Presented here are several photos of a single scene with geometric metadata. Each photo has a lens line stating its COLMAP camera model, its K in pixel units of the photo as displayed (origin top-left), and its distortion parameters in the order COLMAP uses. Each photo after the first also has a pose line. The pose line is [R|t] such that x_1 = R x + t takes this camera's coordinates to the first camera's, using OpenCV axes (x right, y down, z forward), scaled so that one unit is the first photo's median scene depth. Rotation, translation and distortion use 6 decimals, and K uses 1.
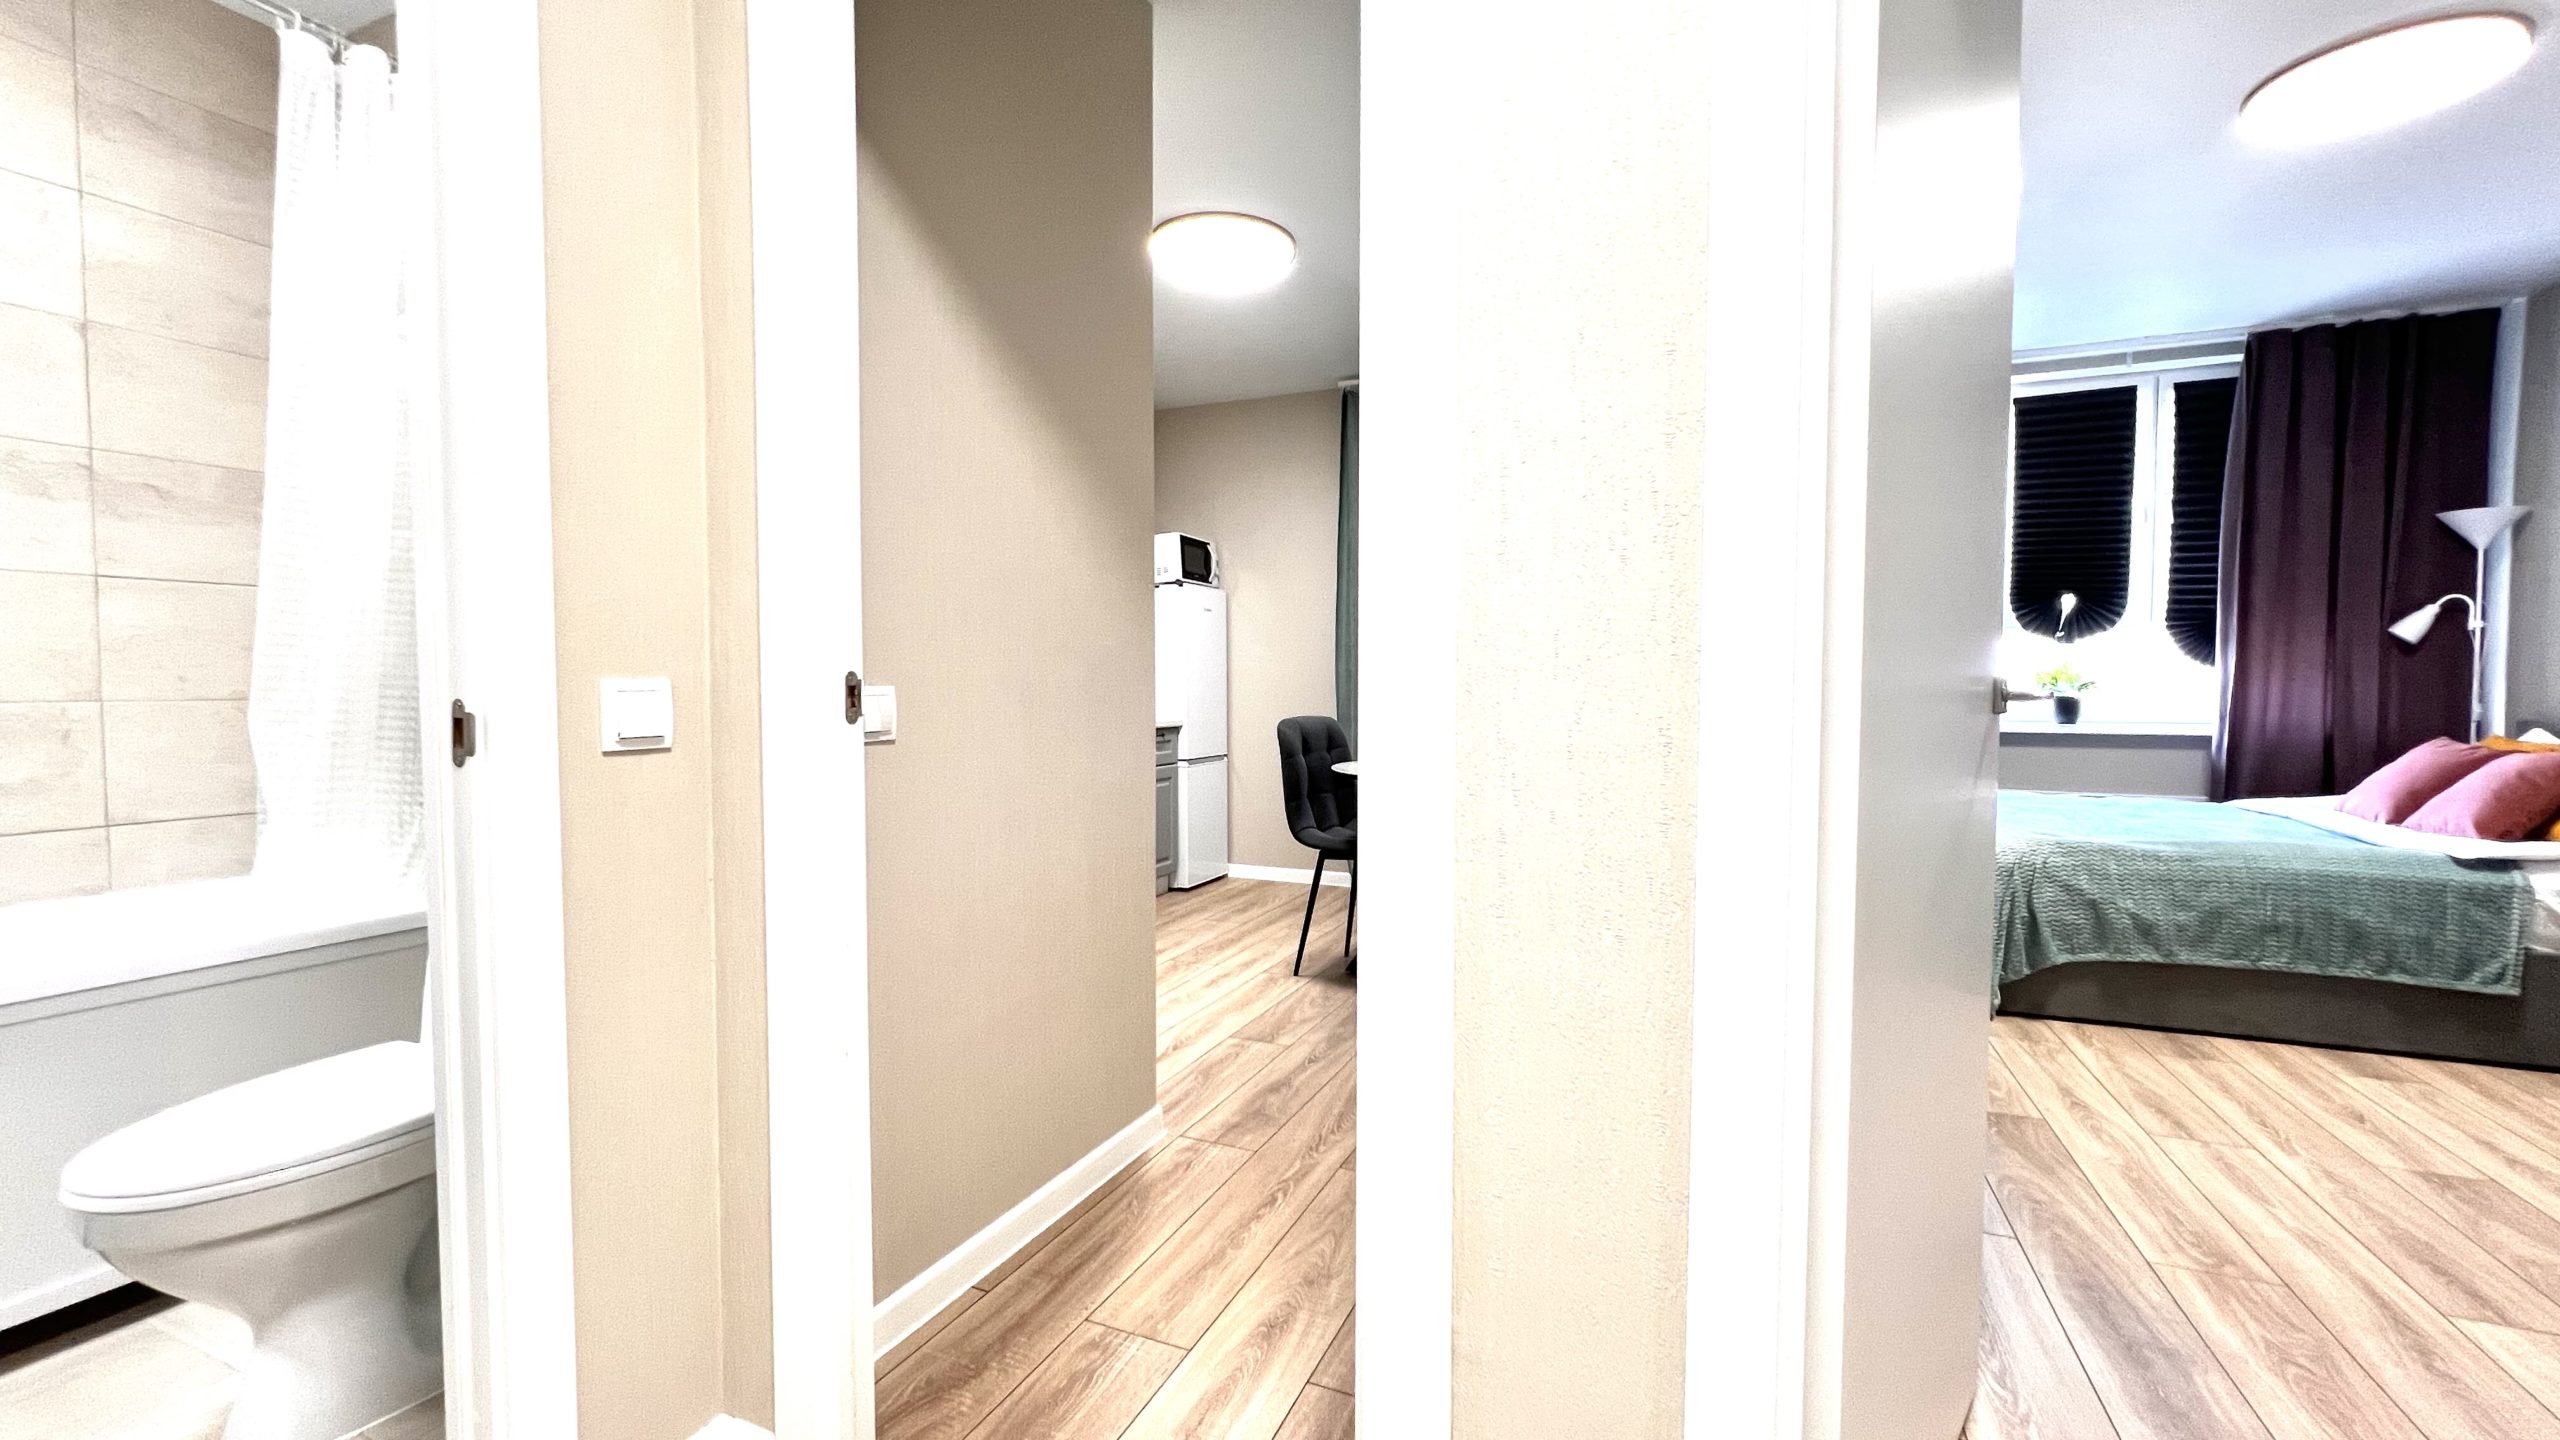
lens RADIAL K [[1026.0, 0, 1285.1], [0, 1026.0, 724.4], [0, 0, 1]] dist [-0.002048, 0.000412]
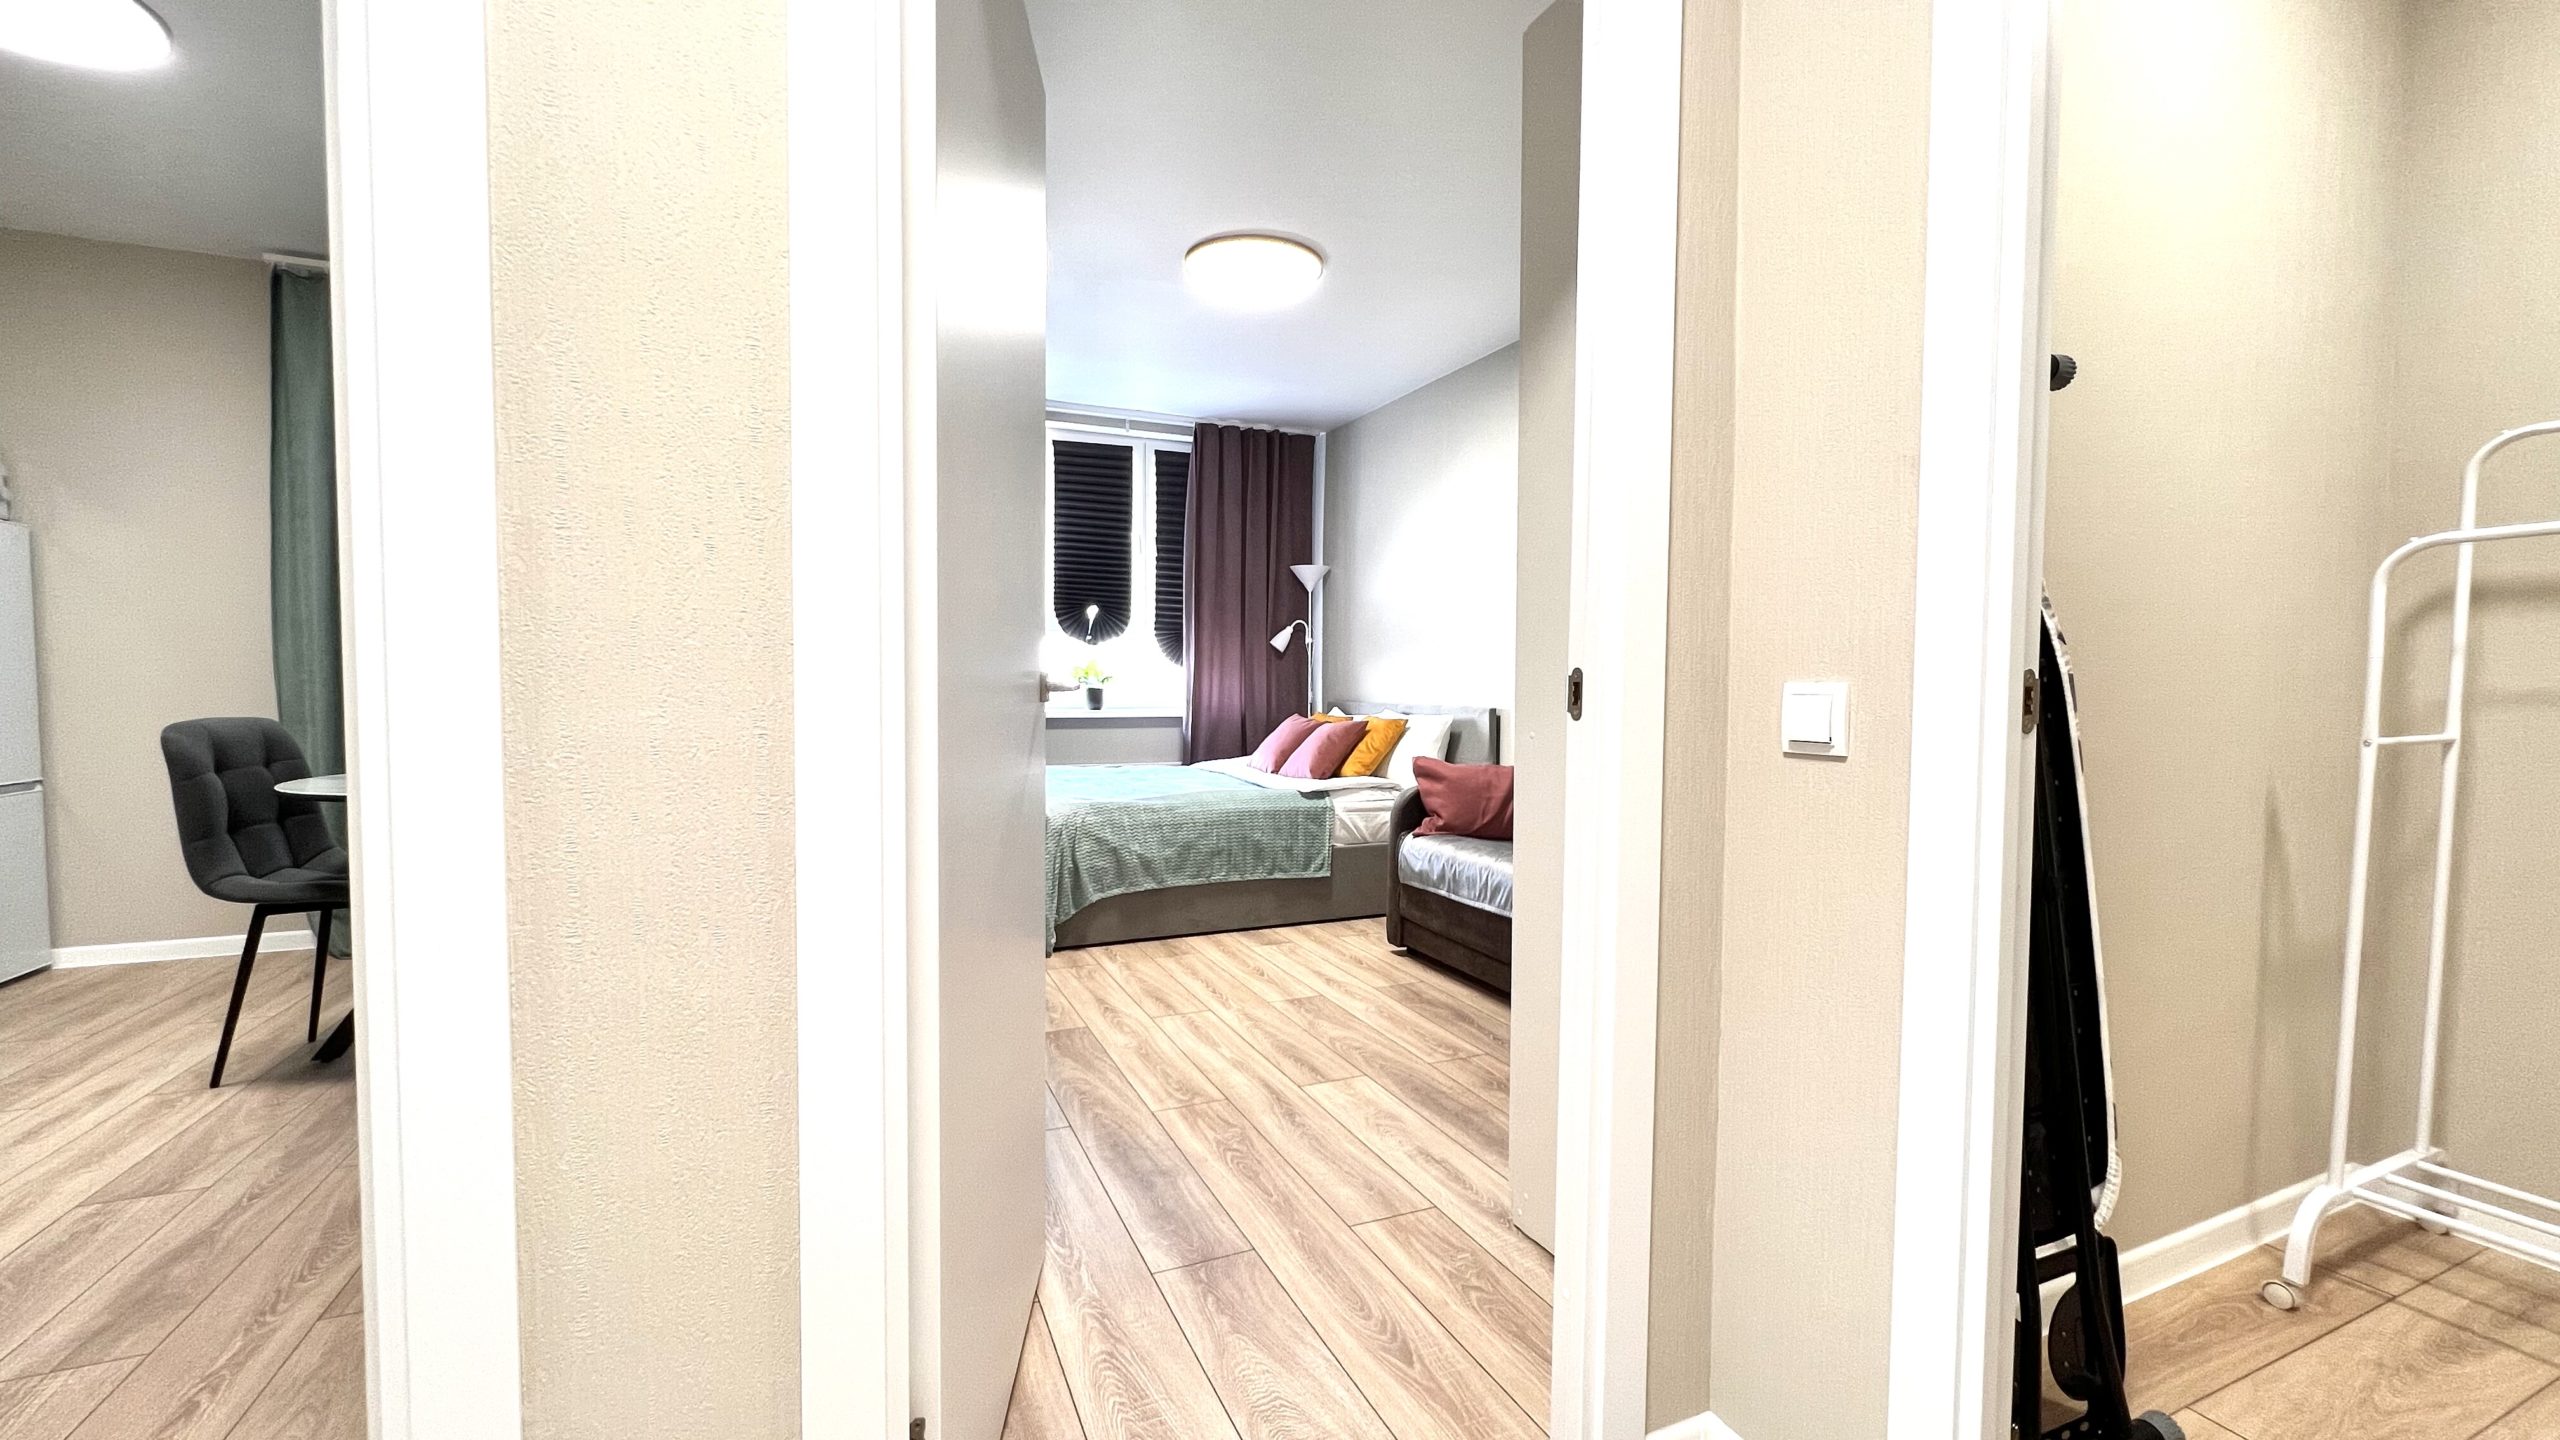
lens RADIAL K [[1026.0, 0, 1283.5], [0, 1026.0, 724.4], [0, 0, 1]] dist [-0.002048, 0.000412]
pose [[0.673974, -0.028613, 0.738201, -0.006971], [0.022826, 0.999579, 0.017904, 0.000486], [-0.738403, 0.004784, 0.674343, -0.015725]]
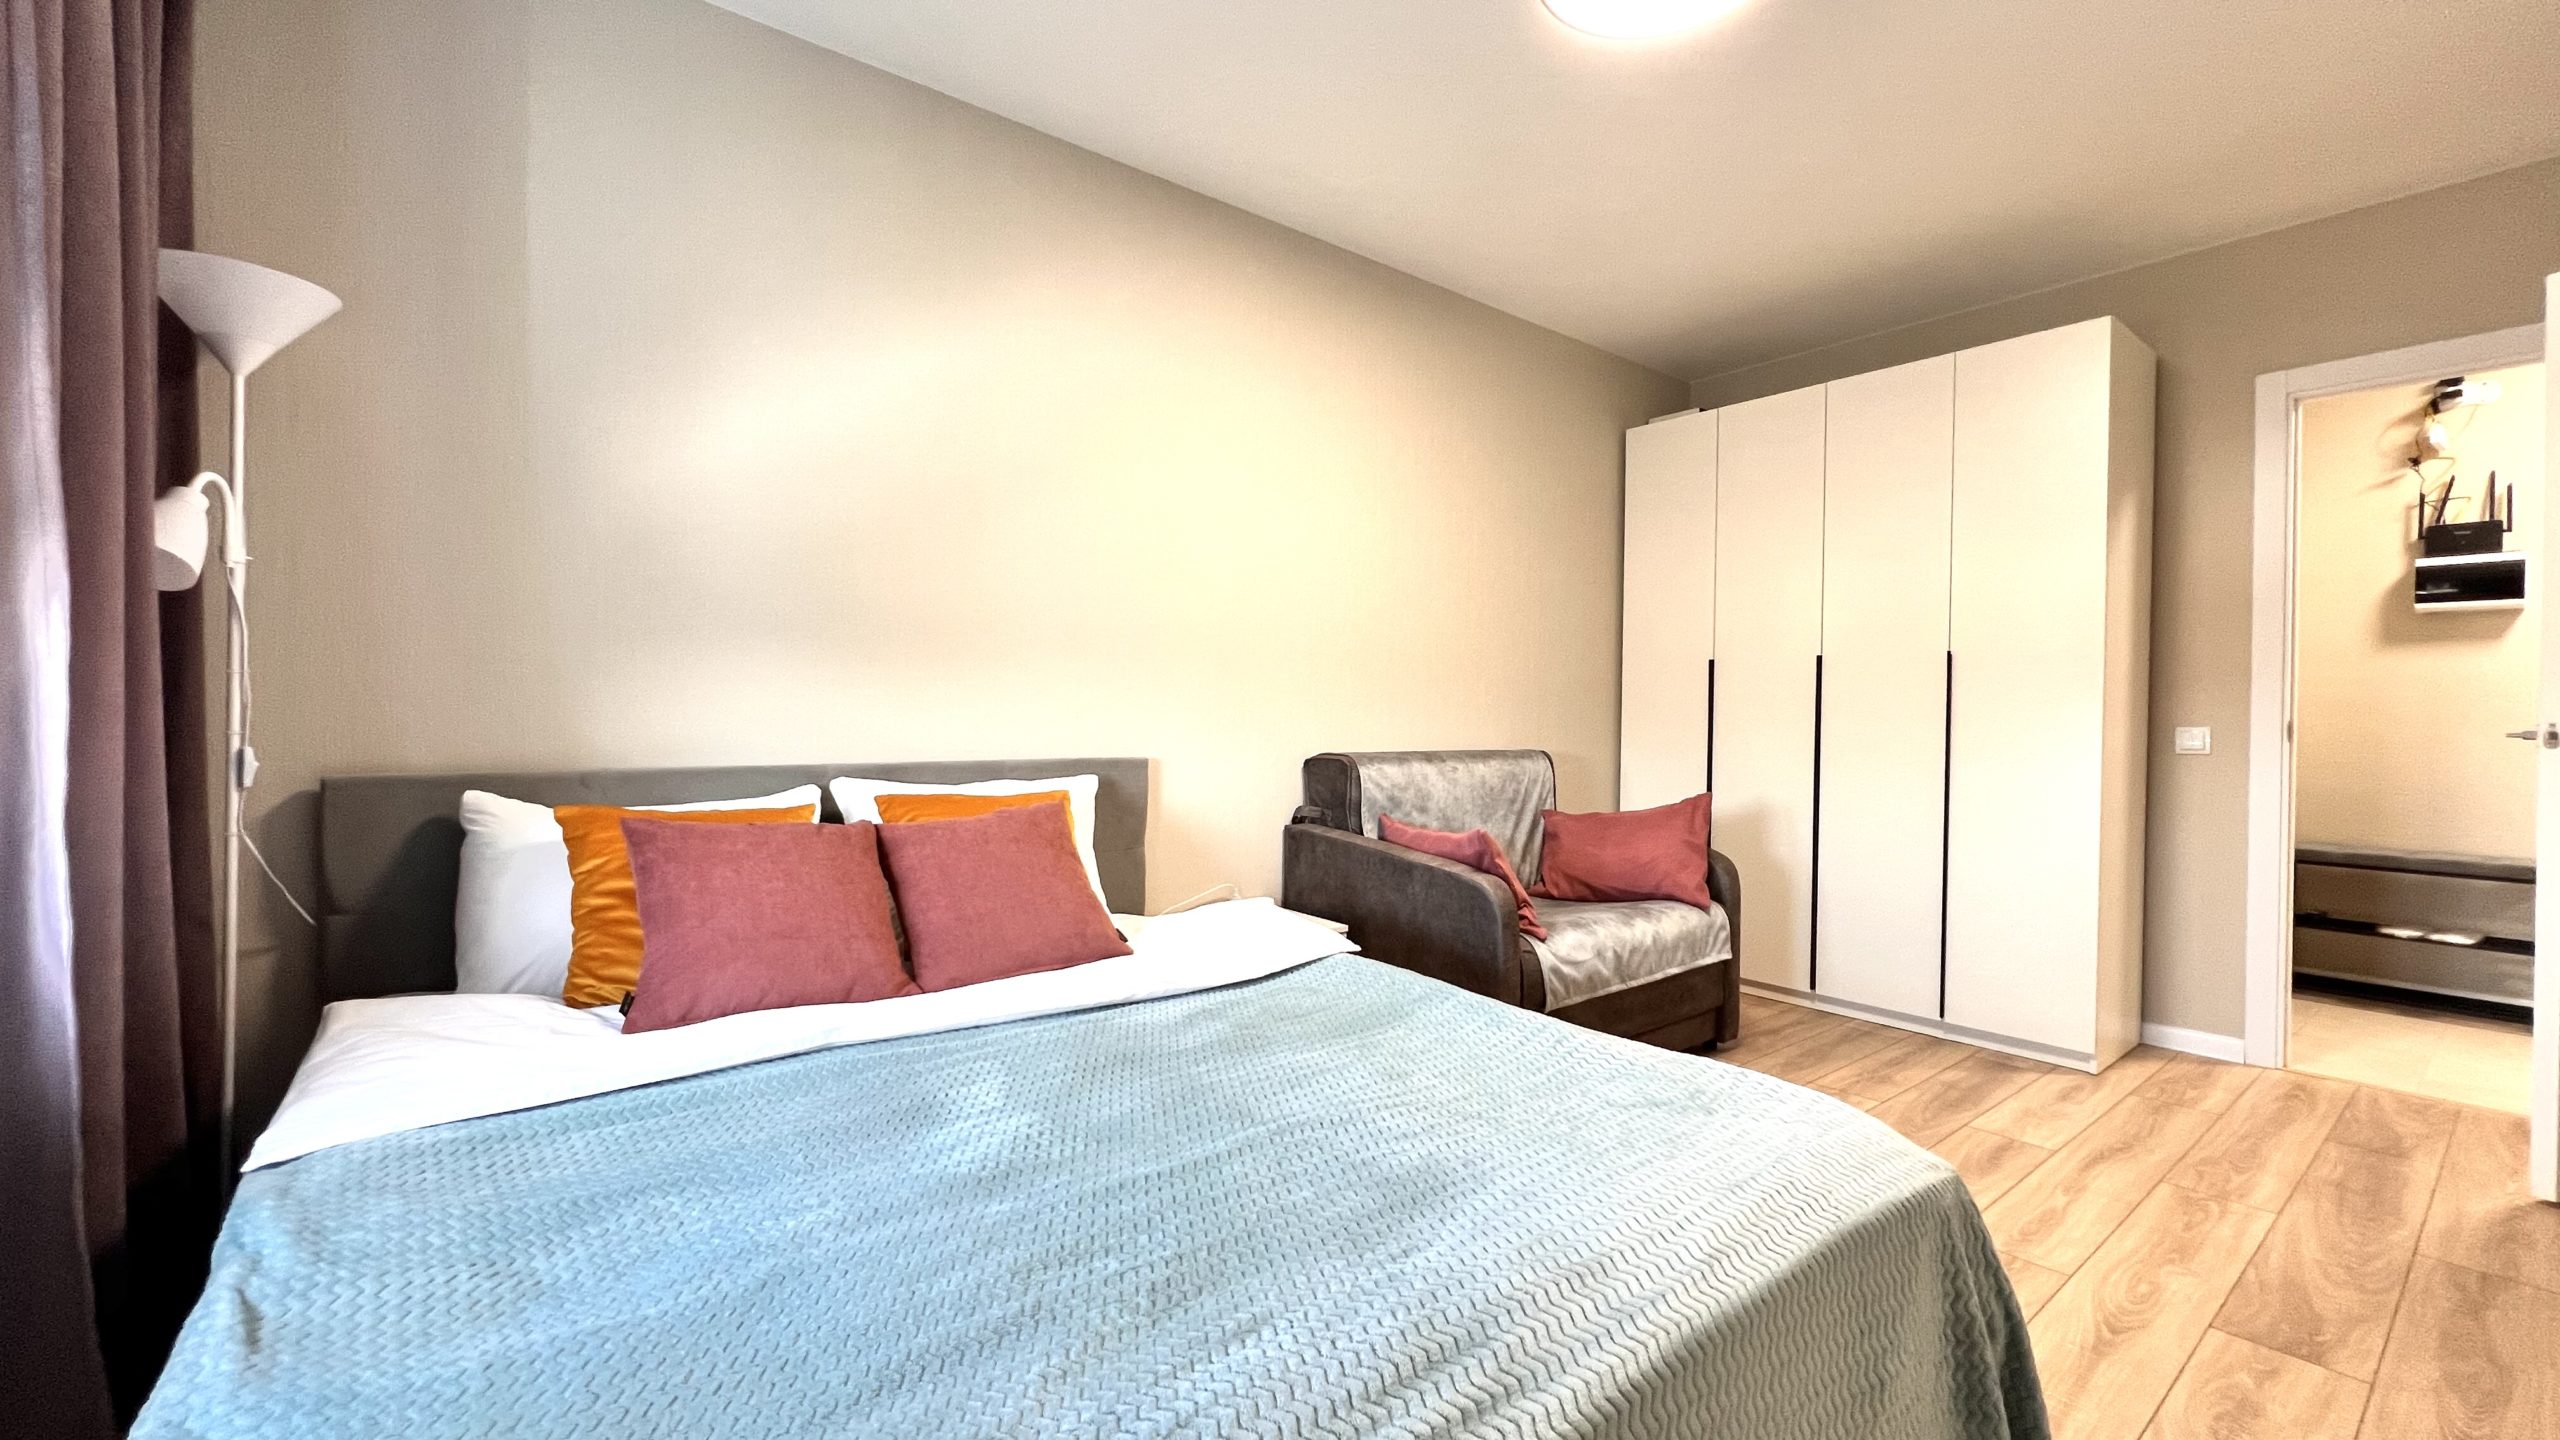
lens RADIAL K [[1022.3, 0, 1281.3], [0, 1022.3, 728.8], [0, 0, 1]] dist [-0.002962, 0.000627]
pose [[-0.880252, -0.017469, 0.474185, 0.768989], [0.006491, 0.998785, 0.048844, -0.058305], [-0.474462, 0.046073, -0.879069, 1.502787]]
